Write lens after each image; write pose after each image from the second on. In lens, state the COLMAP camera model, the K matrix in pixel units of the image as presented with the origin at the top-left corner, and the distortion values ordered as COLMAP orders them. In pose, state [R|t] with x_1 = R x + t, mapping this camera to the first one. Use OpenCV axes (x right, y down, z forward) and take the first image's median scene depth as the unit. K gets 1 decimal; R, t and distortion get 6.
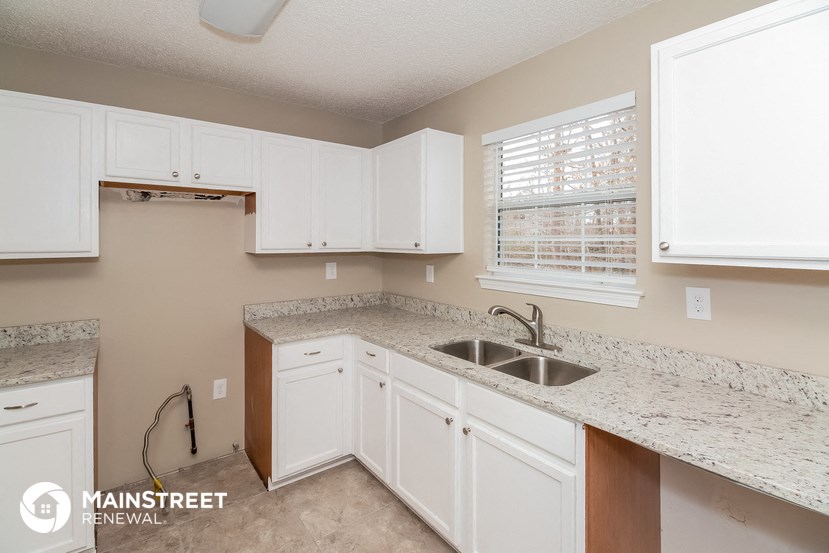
lens RADIAL K [[381.4, 0, 408.7], [0, 381.4, 242.1], [0, 0, 1]] dist [-0.005984, -0.000221]
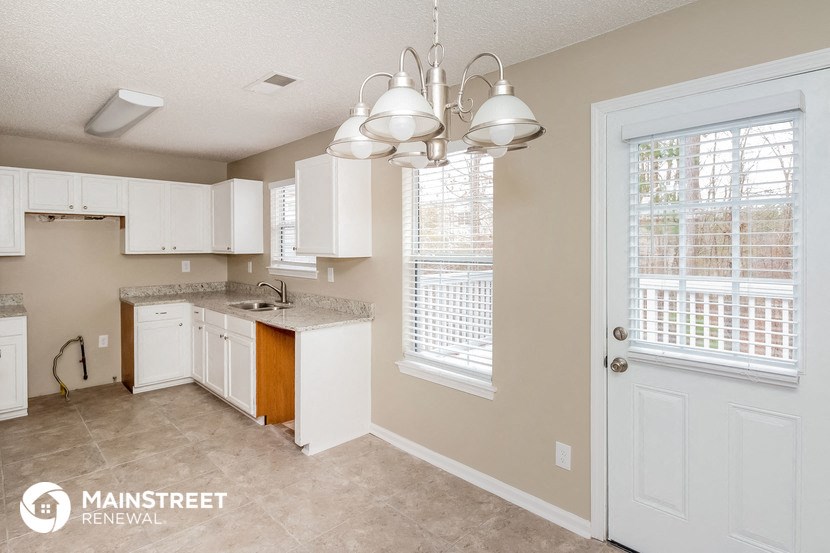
lens RADIAL K [[447.6, 0, 414.7], [0, 447.6, 254.2], [0, 0, 1]] dist [0.000511, -0.001540]
pose [[0.993273, -0.001570, 0.115789, 0.599180], [-0.000629, 0.999820, 0.018953, -0.006121], [-0.115798, -0.018898, 0.993093, -1.030163]]
